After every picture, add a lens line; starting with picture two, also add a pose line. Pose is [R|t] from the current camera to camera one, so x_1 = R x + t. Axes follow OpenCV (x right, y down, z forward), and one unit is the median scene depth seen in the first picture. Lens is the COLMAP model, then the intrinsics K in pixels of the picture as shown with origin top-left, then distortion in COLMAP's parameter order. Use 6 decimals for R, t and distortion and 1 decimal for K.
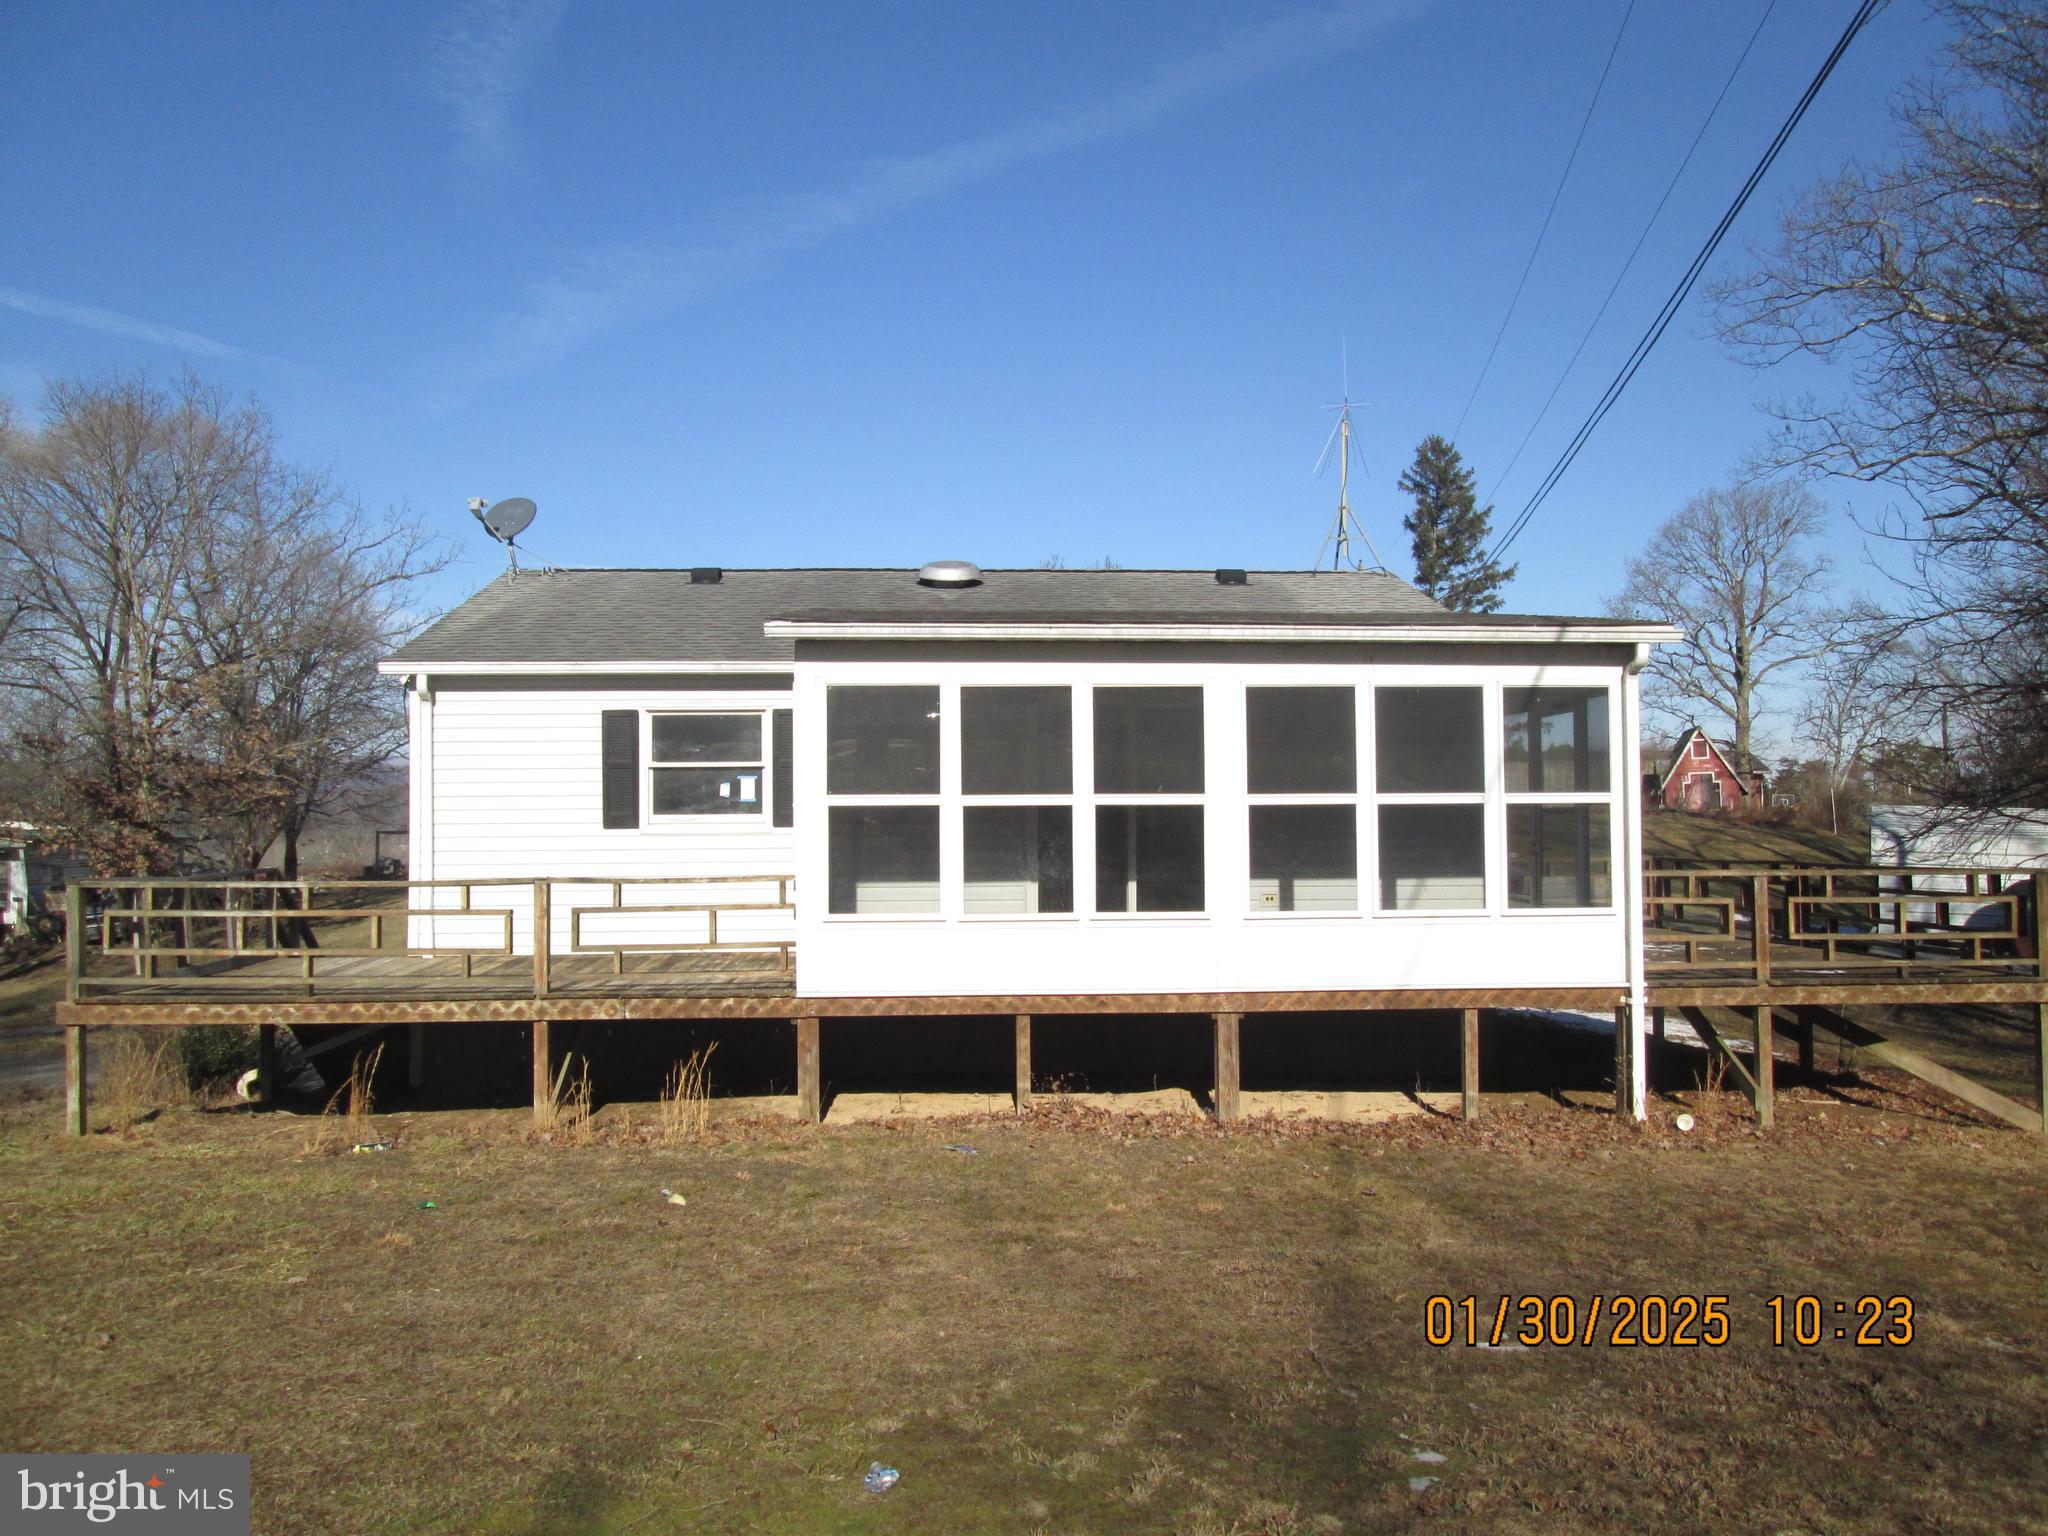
lens RADIAL K [[1716.5, 0, 1036.9], [0, 1716.5, 752.7], [0, 0, 1]] dist [-0.044837, 0.007026]
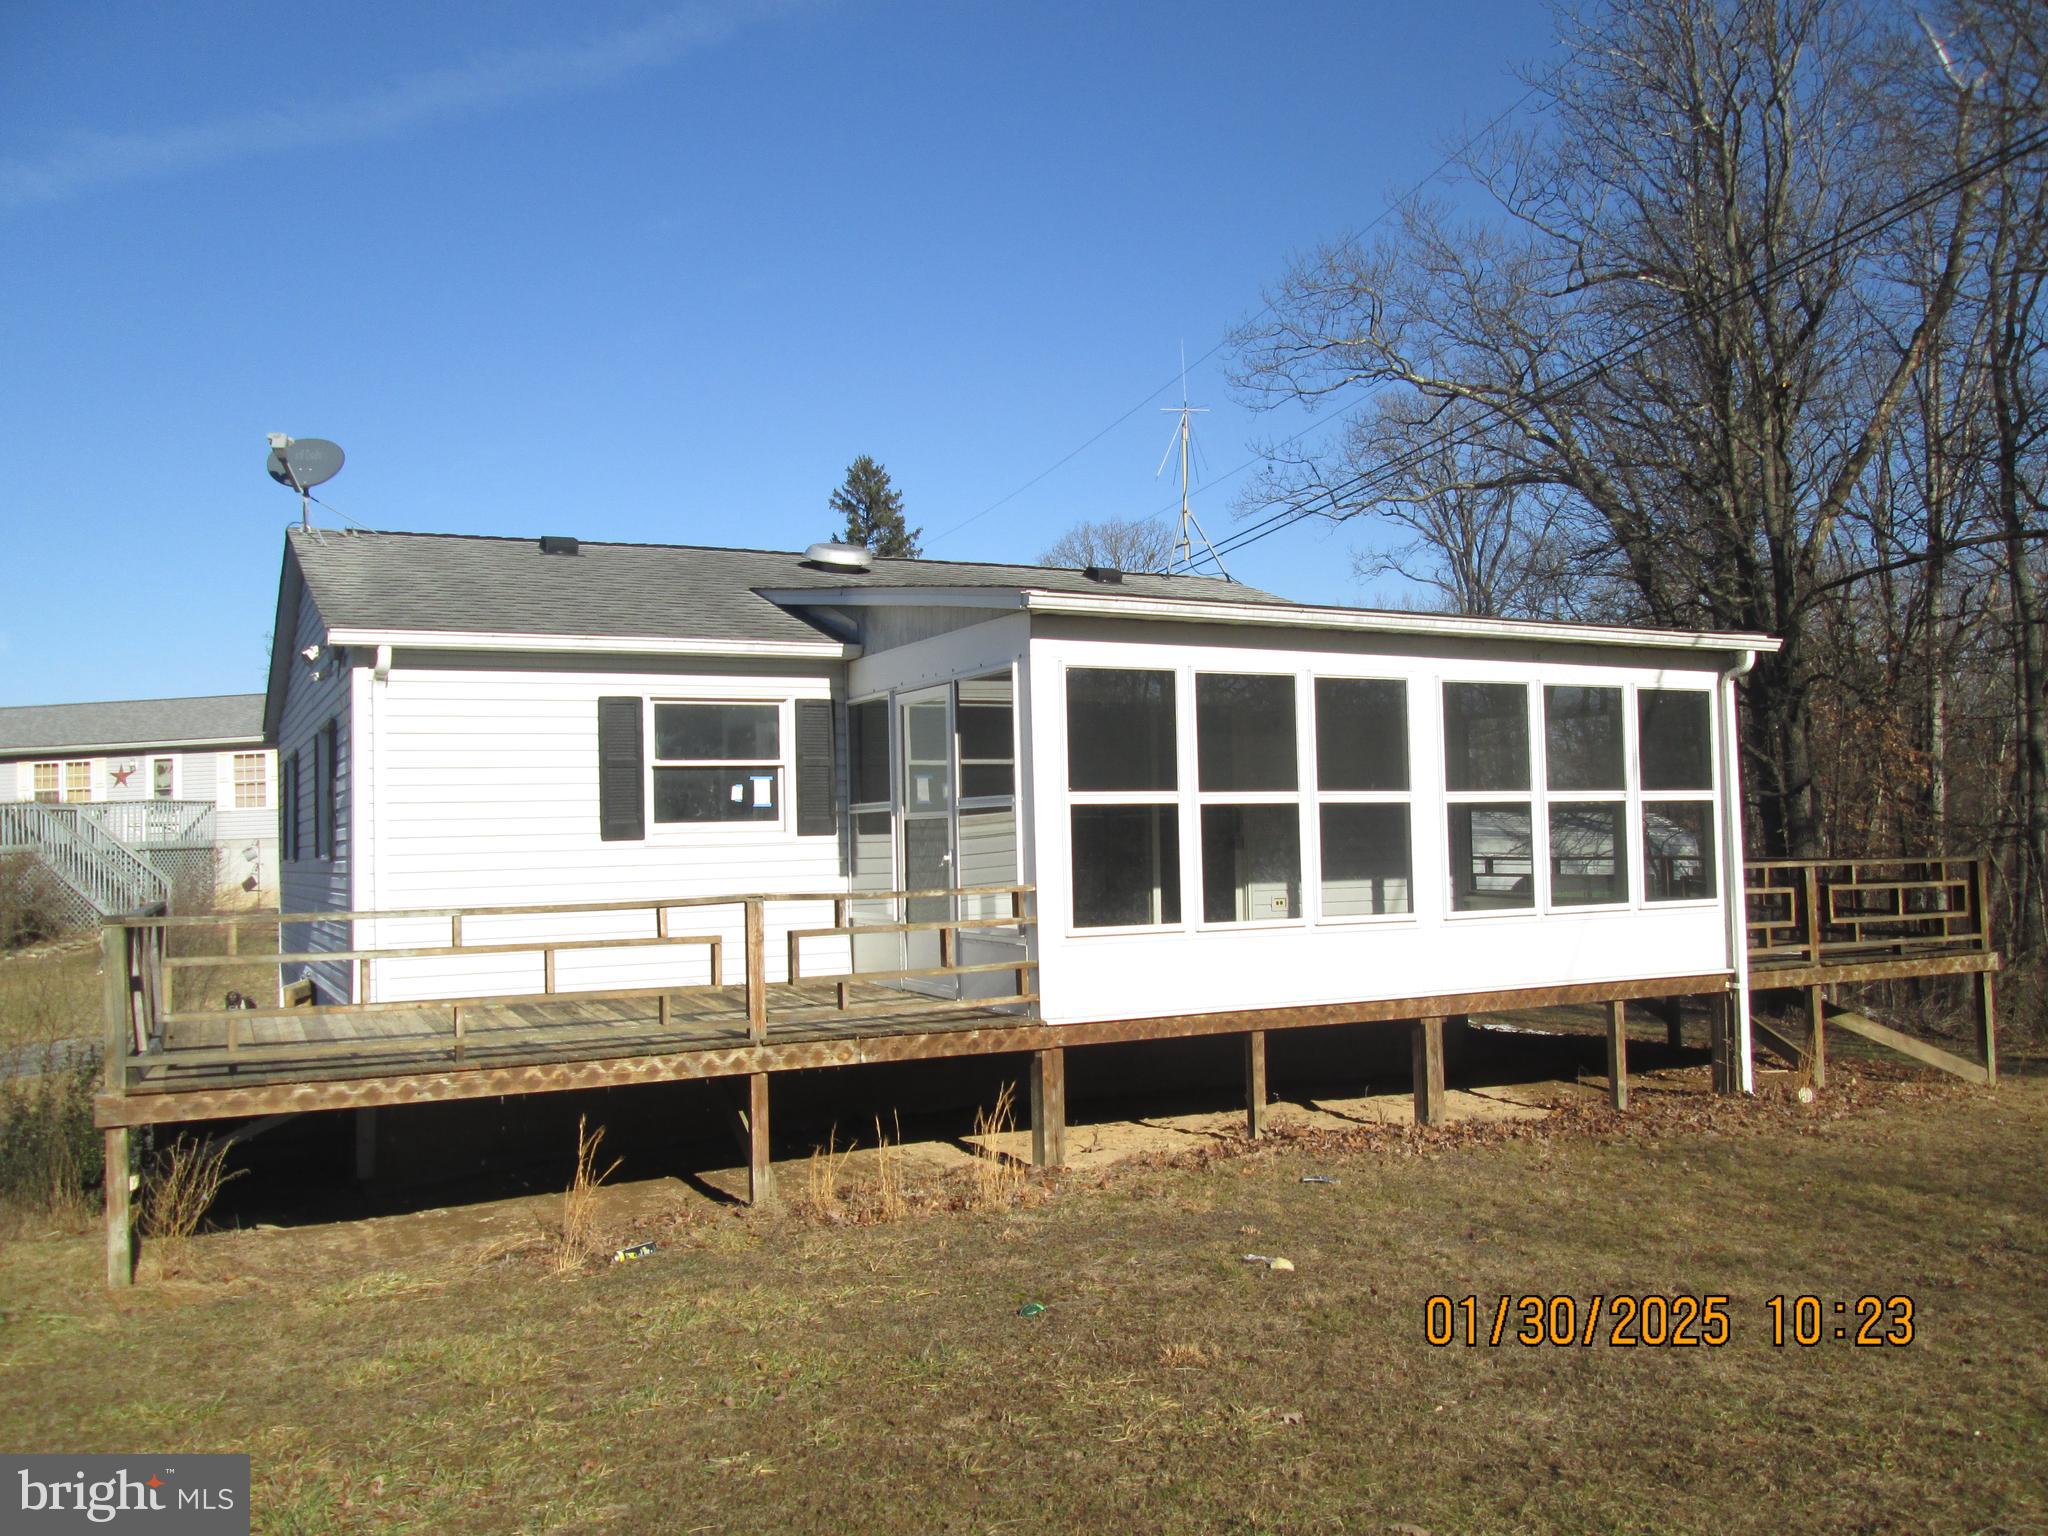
lens RADIAL K [[1738.9, 0, 888.8], [0, 1738.9, 722.3], [0, 0, 1]] dist [0.013196, -0.093507]
pose [[0.915201, 0.015909, 0.402682, -0.568055], [-0.002441, 0.999421, -0.033939, 0.019213], [-0.402989, 0.030078, 0.914710, 0.219128]]
